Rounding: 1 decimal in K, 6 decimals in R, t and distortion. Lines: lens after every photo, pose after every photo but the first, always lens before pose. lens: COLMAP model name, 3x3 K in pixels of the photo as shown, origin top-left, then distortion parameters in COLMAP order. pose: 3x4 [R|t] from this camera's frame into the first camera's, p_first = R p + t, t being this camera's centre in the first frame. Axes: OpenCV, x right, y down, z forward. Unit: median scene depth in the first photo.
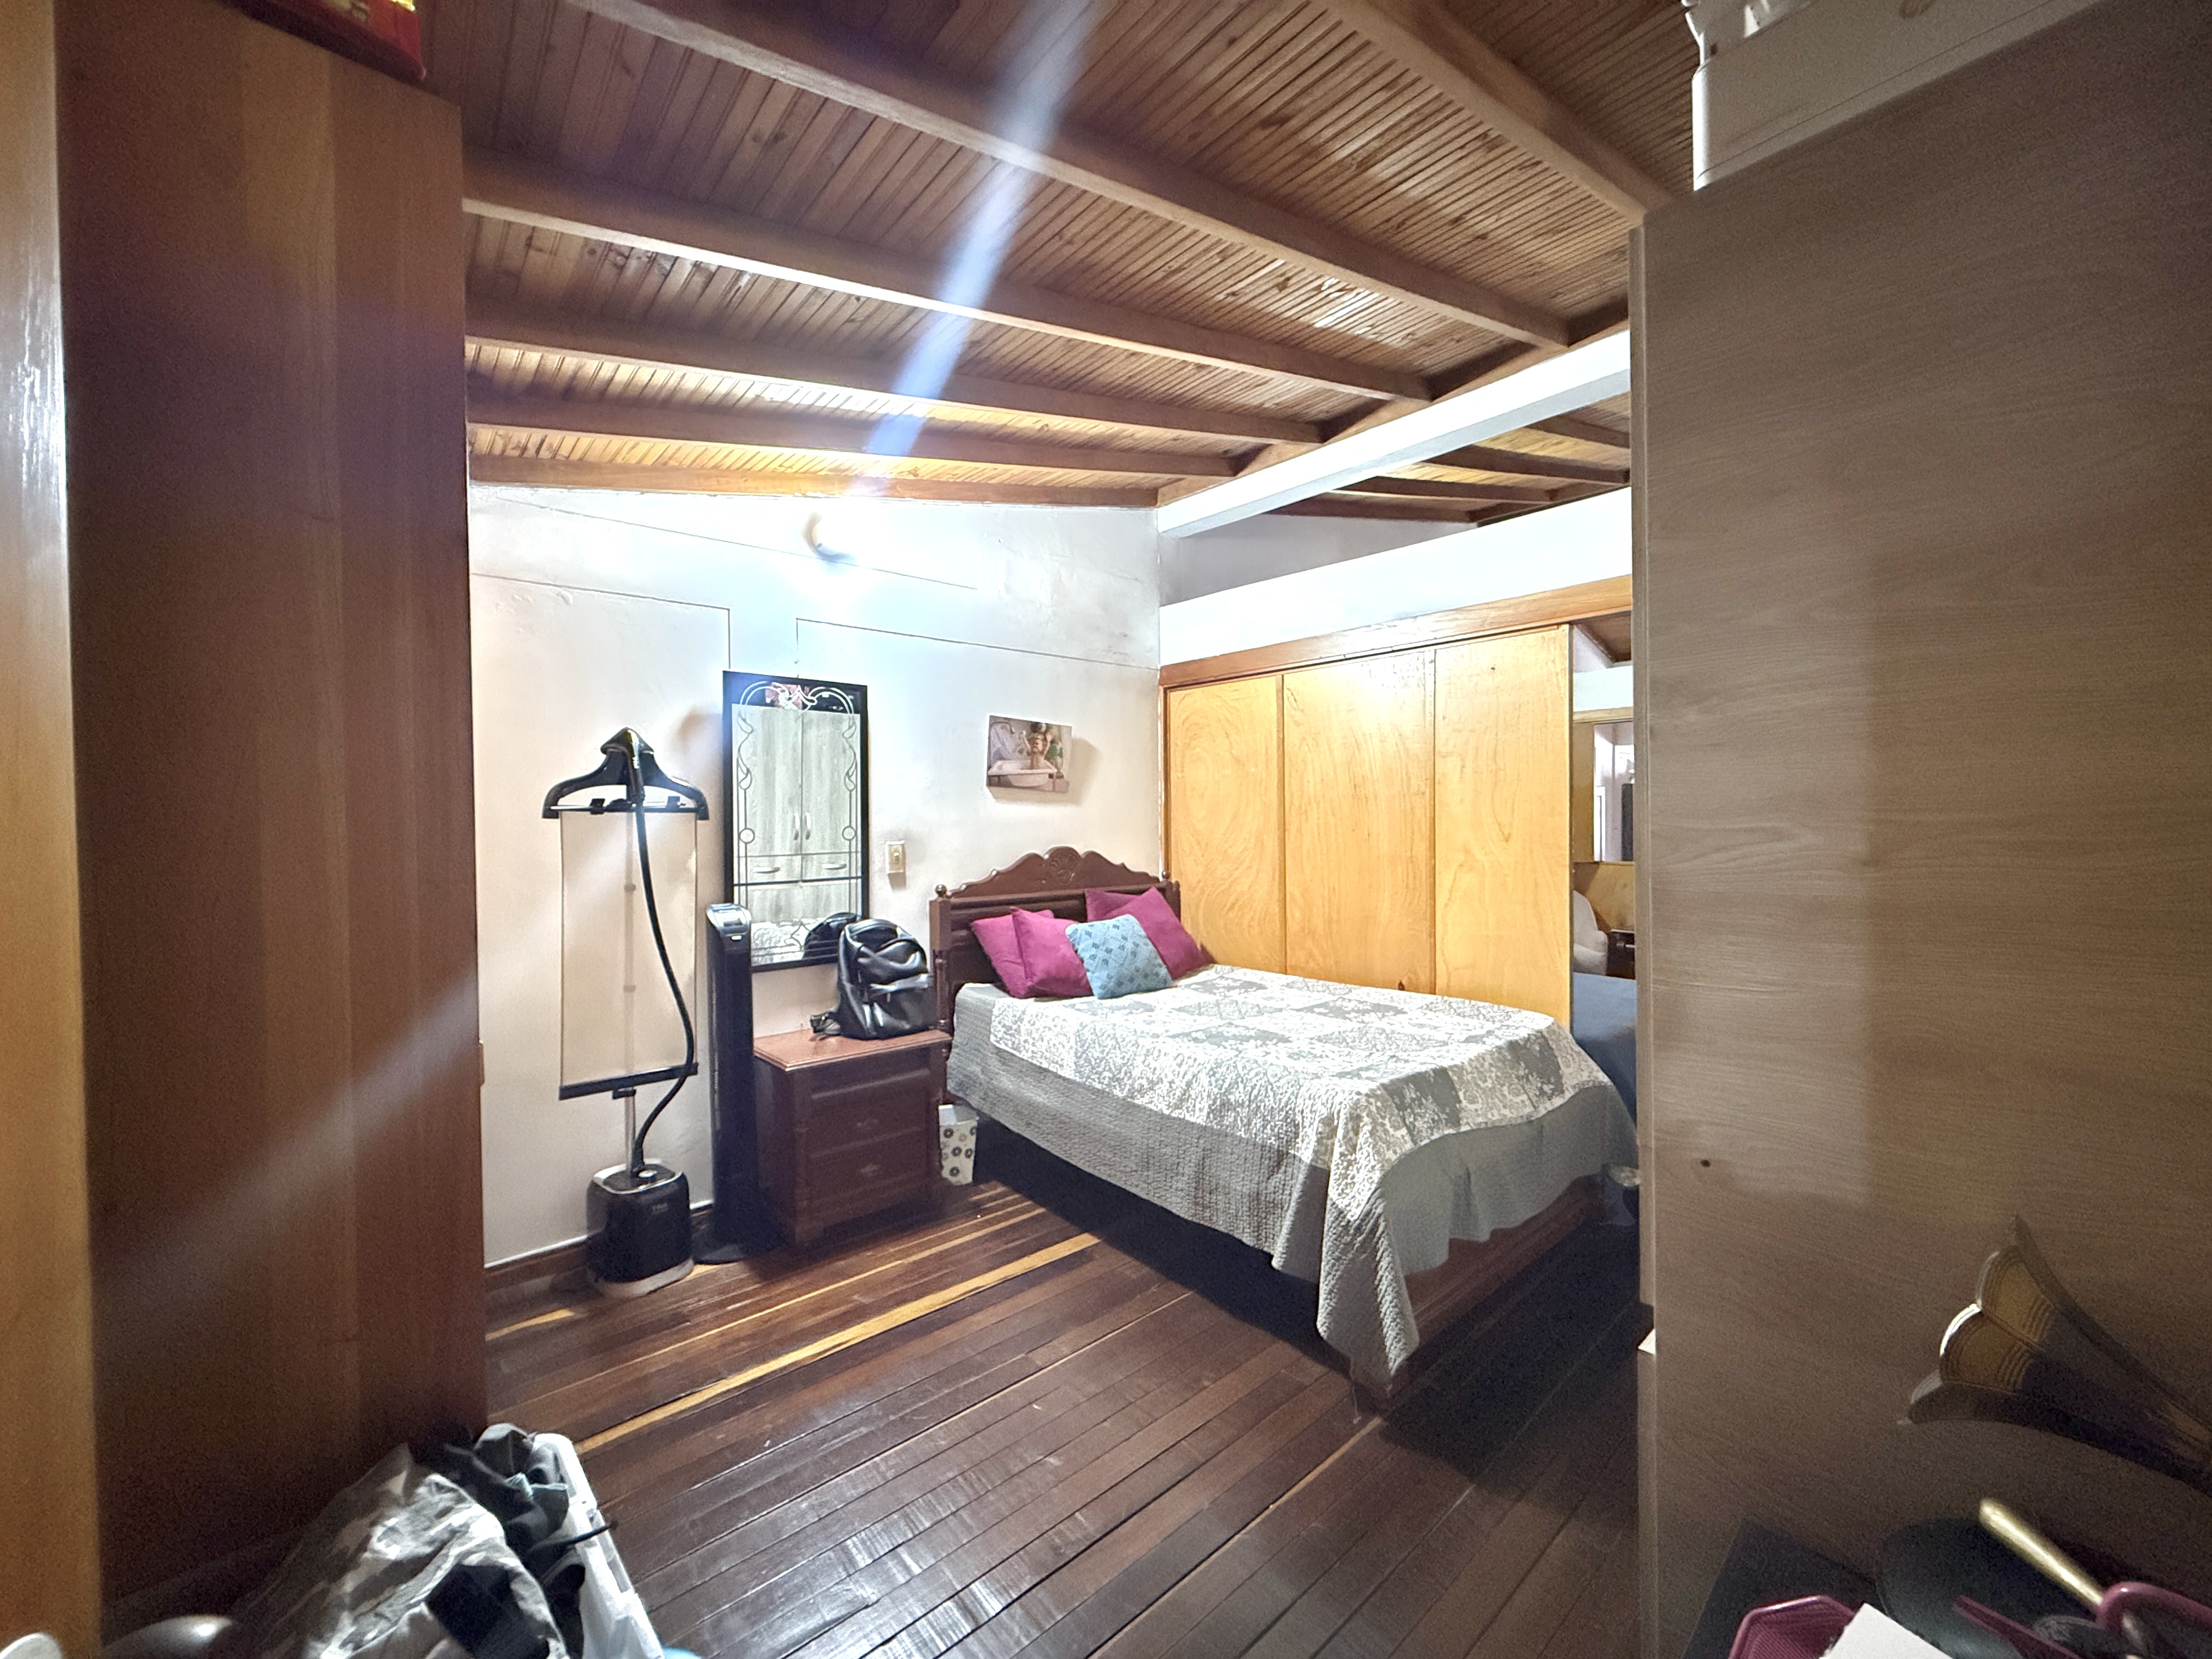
lens RADIAL K [[877.5, 0, 1096.6], [0, 877.5, 828.6], [0, 0, 1]] dist [-0.001953, 0.000279]
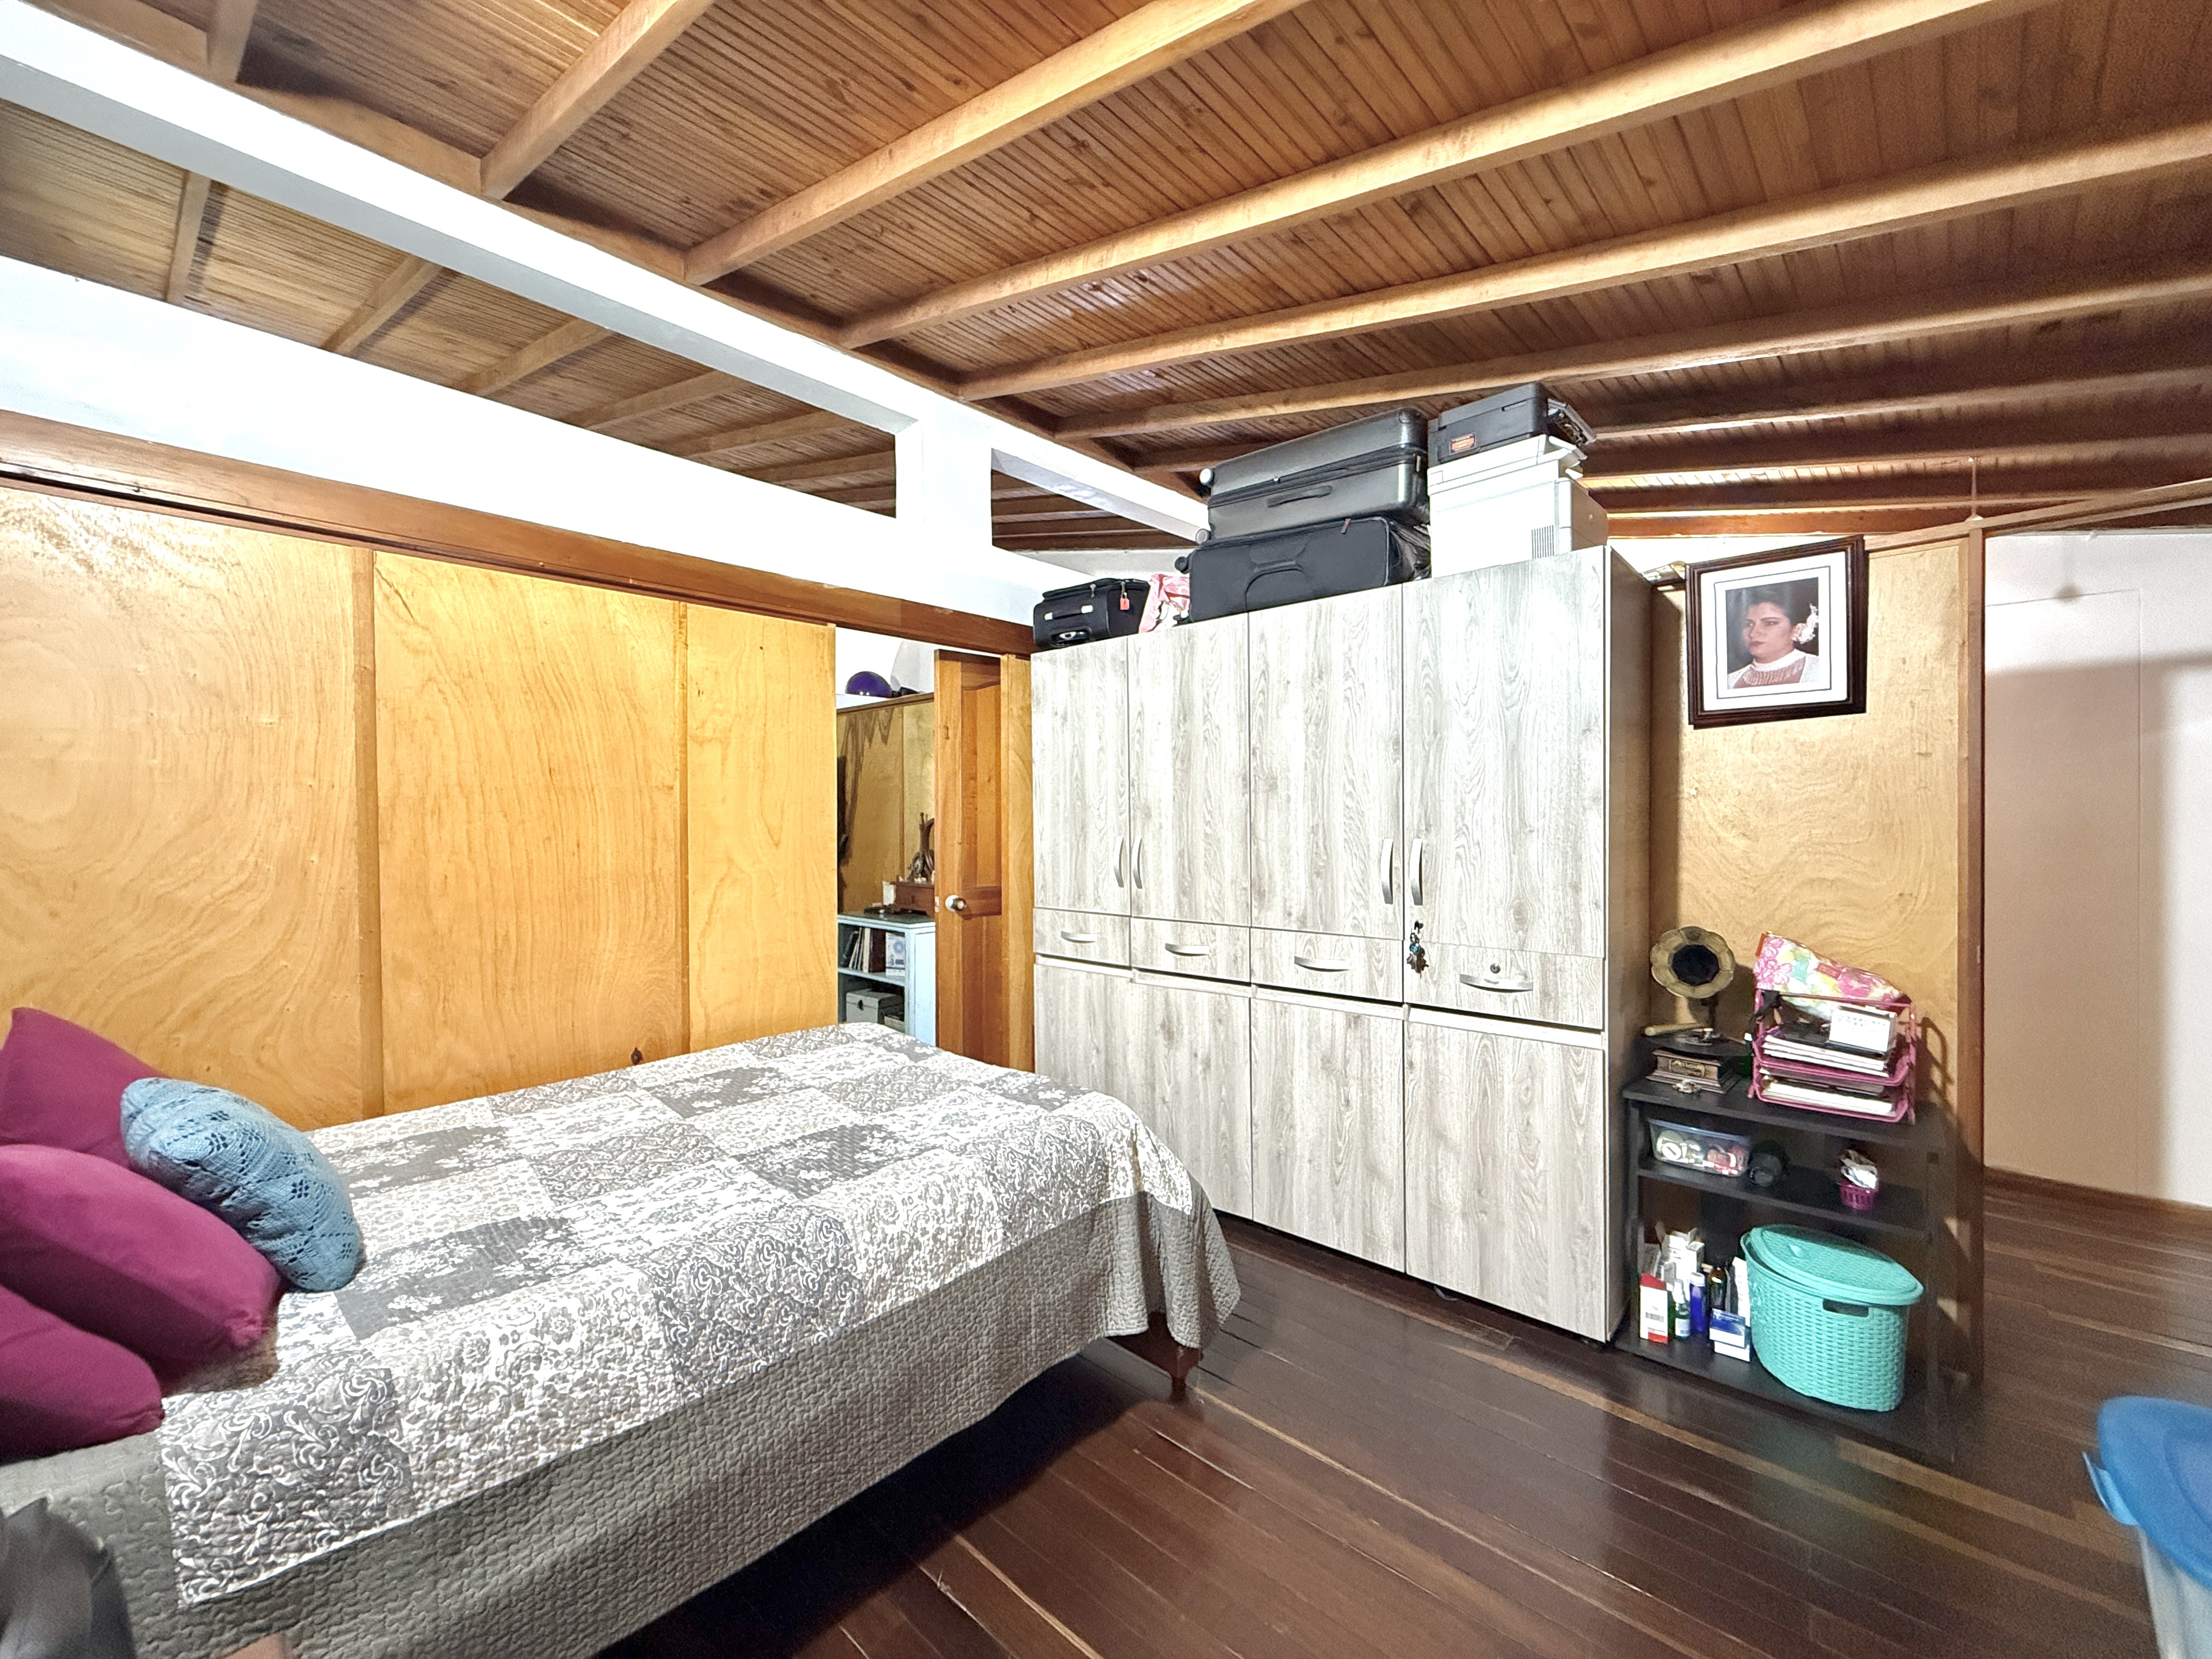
lens RADIAL K [[877.5, 0, 1096.6], [0, 877.5, 828.6], [0, 0, 1]] dist [-0.001953, 0.000279]
pose [[-0.097954, -0.000558, 0.995191, -0.428398], [0.023236, 0.999726, 0.002847, 0.001571], [-0.994920, 0.023403, -0.097915, 0.738301]]
